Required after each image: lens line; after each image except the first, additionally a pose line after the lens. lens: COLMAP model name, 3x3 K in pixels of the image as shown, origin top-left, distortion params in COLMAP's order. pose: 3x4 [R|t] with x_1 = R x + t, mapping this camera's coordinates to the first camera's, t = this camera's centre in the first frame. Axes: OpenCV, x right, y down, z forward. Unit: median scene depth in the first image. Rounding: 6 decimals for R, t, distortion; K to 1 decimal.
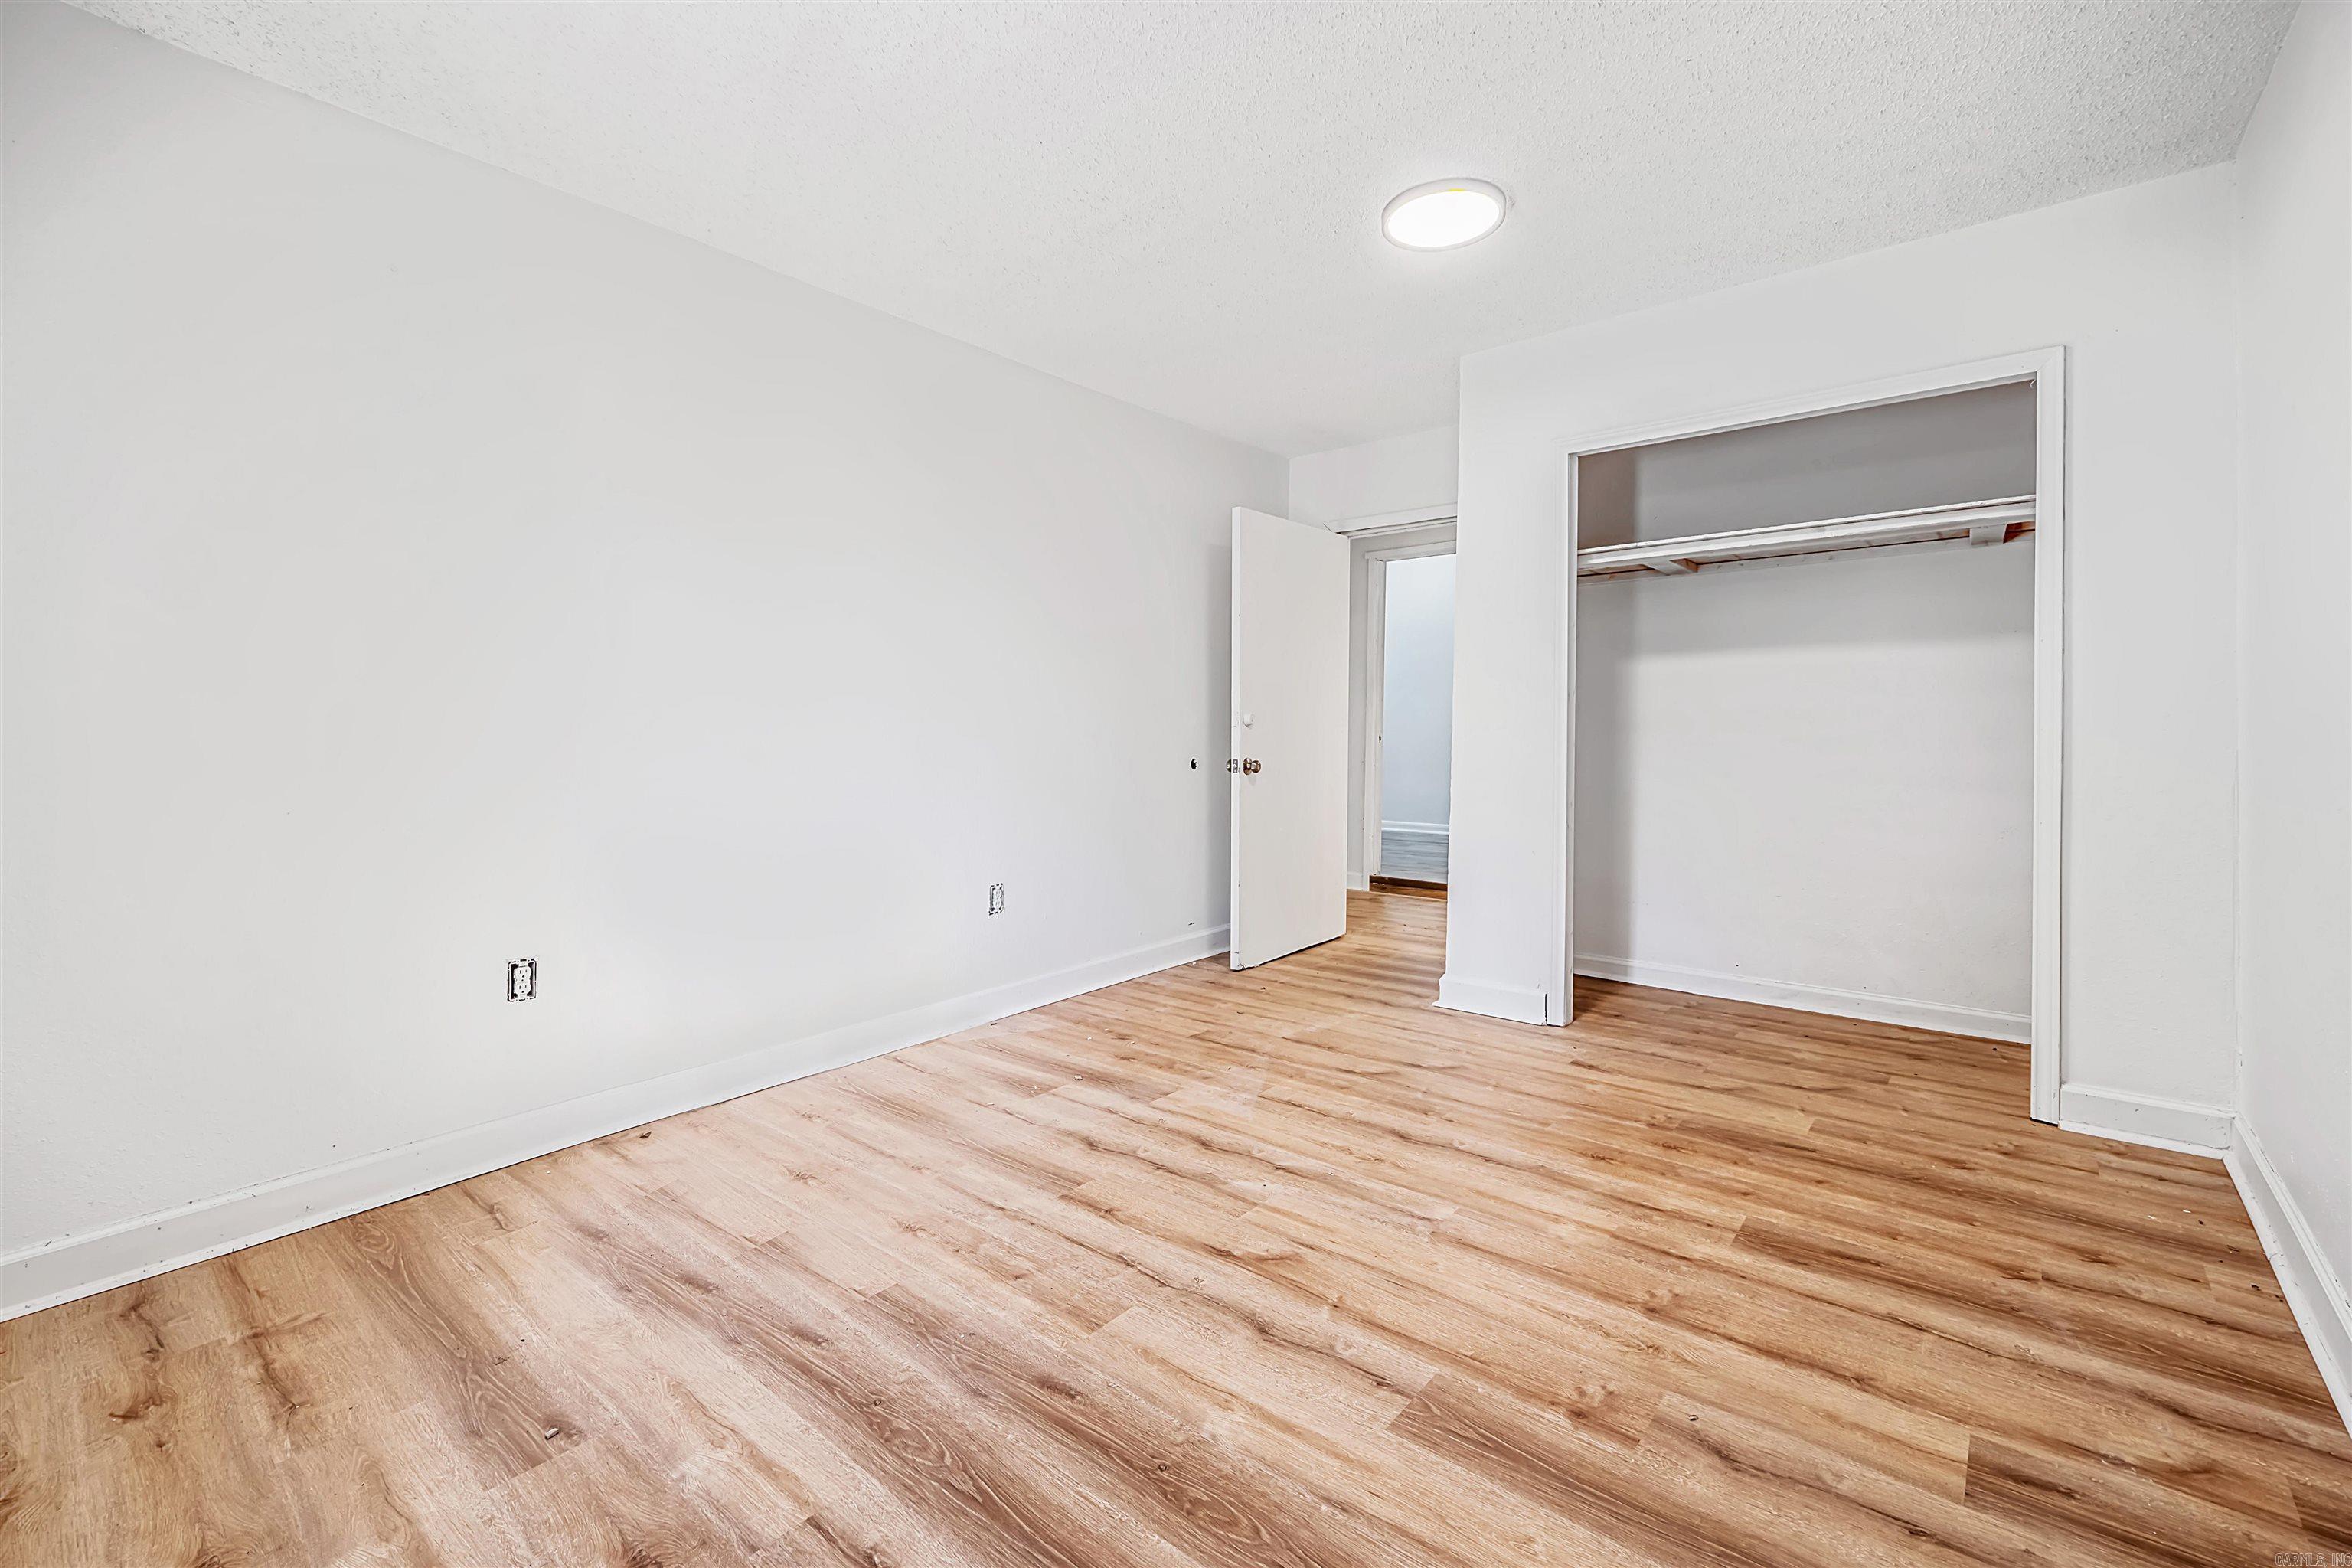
lens RADIAL K [[1024.2, 0, 1175.7], [0, 1024.2, 771.4], [0, 0, 1]] dist [-0.002576, -0.000242]
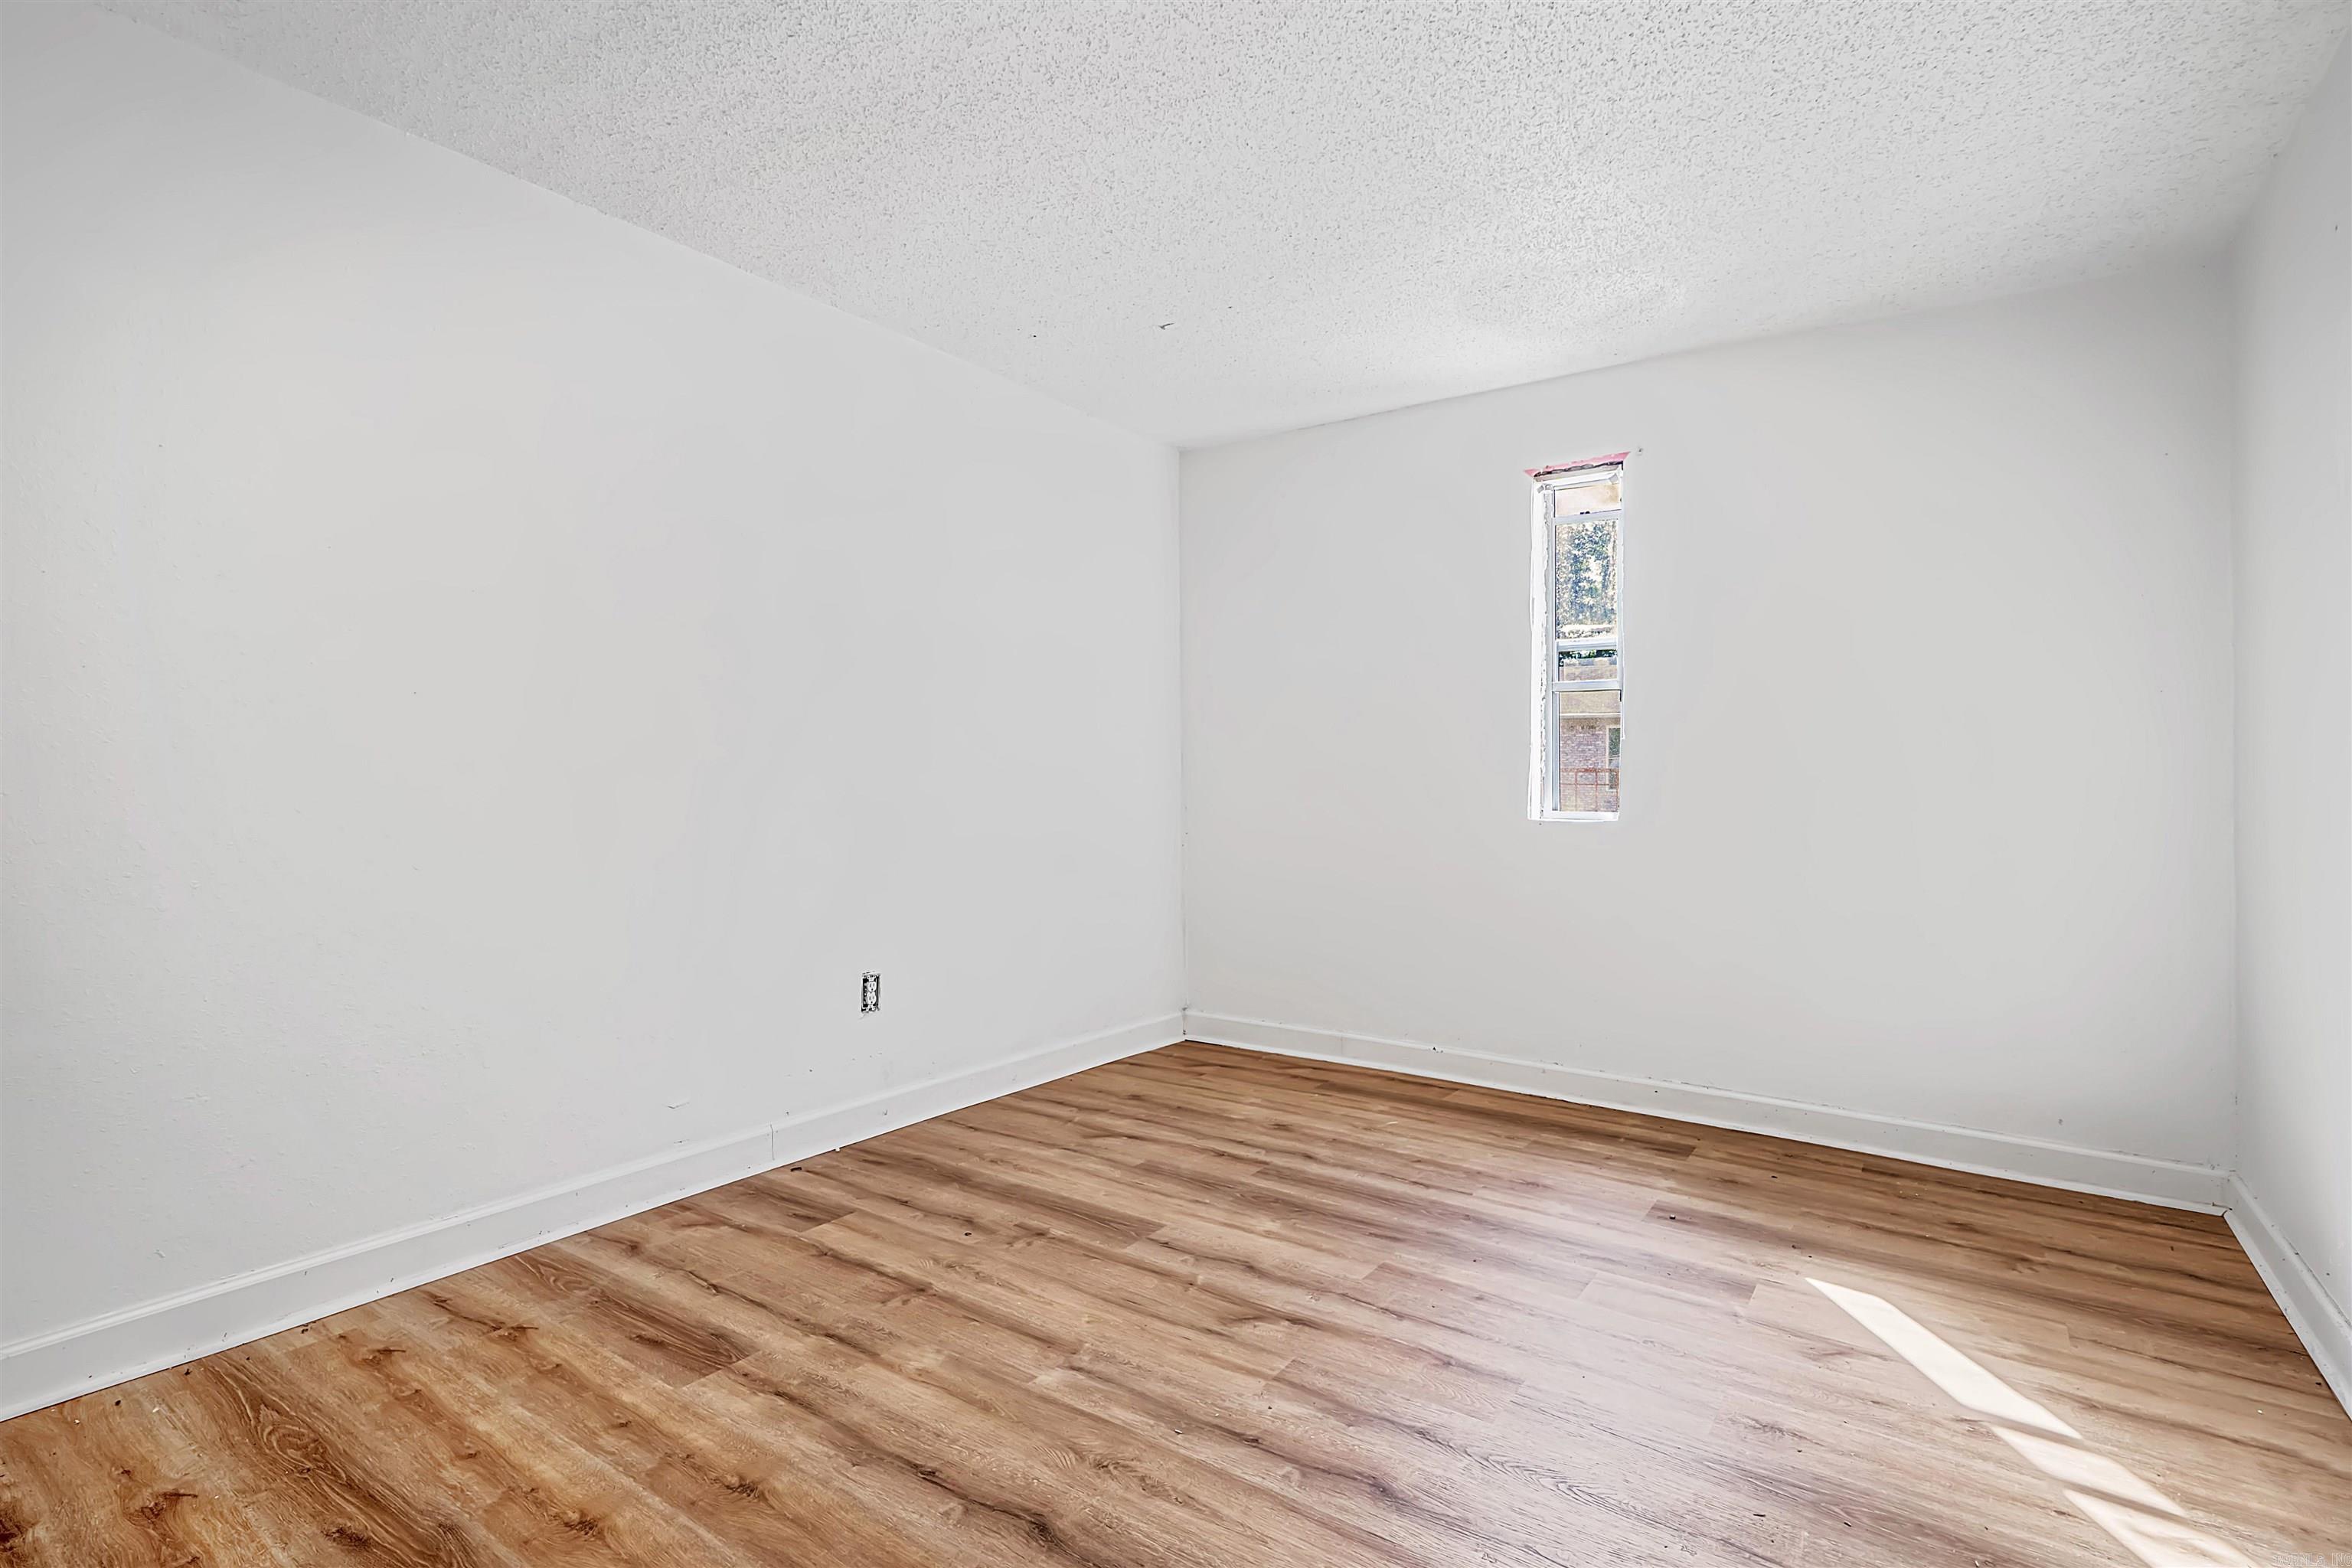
lens RADIAL K [[1140.7, 0, 1175.3], [0, 1140.7, 779.7], [0, 0, 1]] dist [-0.000605, -0.001228]
pose [[-0.996397, 0.000272, -0.084816, 0.261594], [-0.003807, 0.998844, 0.047917, -0.106135], [0.084731, 0.048067, -0.995244, 2.085139]]
